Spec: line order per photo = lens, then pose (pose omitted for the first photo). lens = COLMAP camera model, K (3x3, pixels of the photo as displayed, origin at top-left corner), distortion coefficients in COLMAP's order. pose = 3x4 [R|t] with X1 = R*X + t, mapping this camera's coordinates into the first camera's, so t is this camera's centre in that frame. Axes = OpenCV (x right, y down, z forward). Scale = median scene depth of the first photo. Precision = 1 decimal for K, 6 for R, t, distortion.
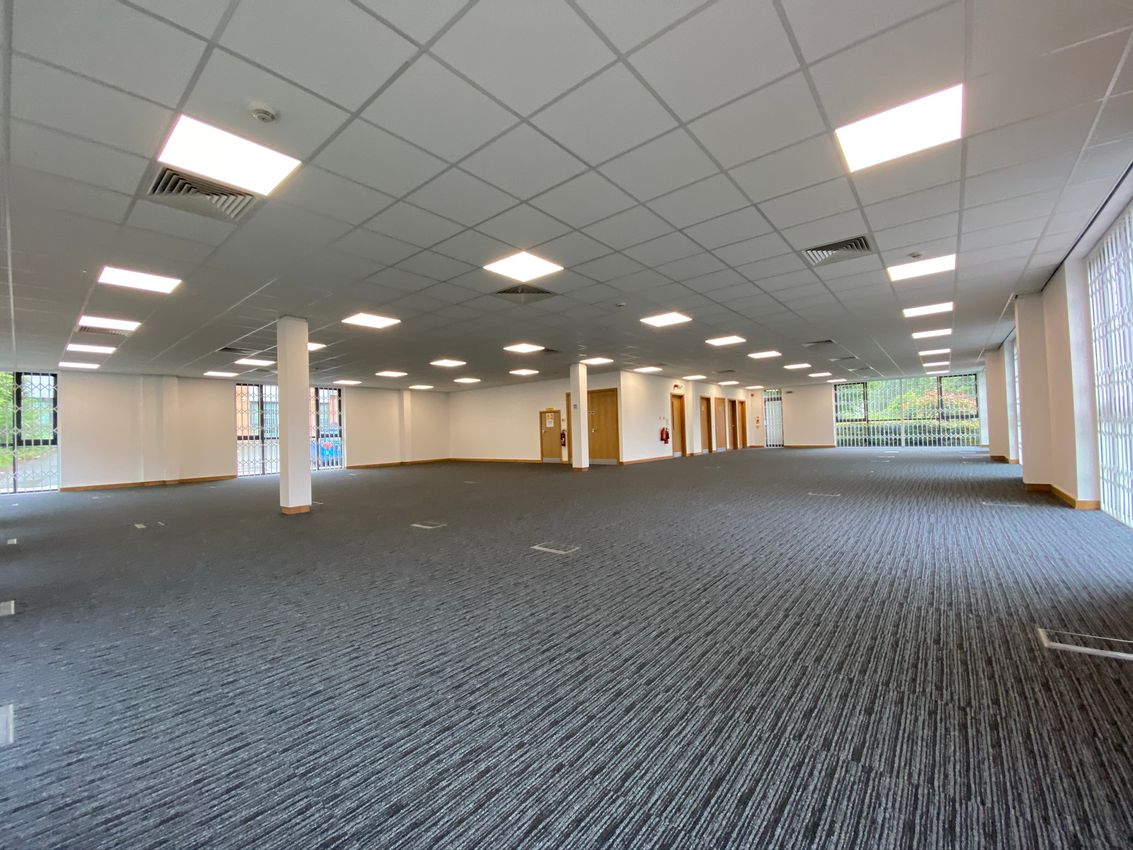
lens RADIAL K [[457.6, 0, 566.5], [0, 457.6, 425.0], [0, 0, 1]] dist [0.018955, -0.019919]
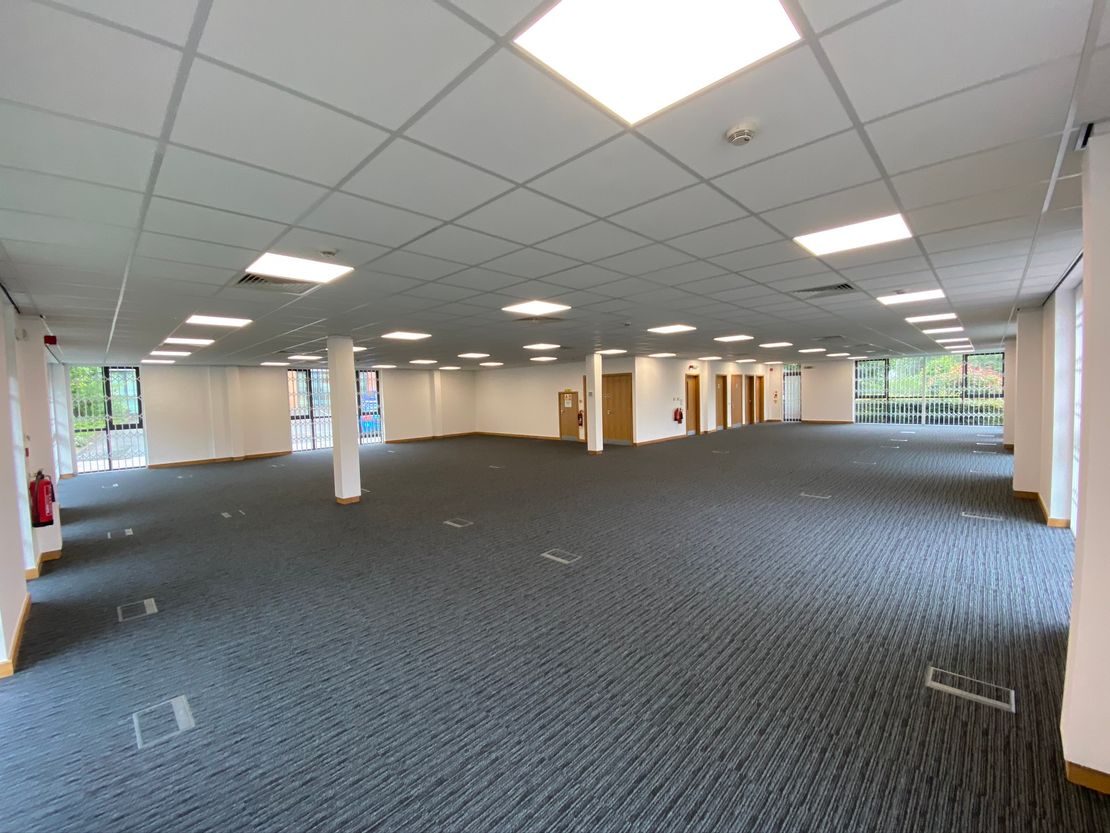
lens RADIAL K [[448.3, 0, 555.0], [0, 448.3, 416.5], [0, 0, 1]] dist [0.018955, -0.019919]
pose [[0.996988, 0.008189, -0.077117, 0.054876], [-0.002447, 0.997235, 0.074268, -0.214525], [0.077512, -0.073855, 0.994252, -0.173142]]
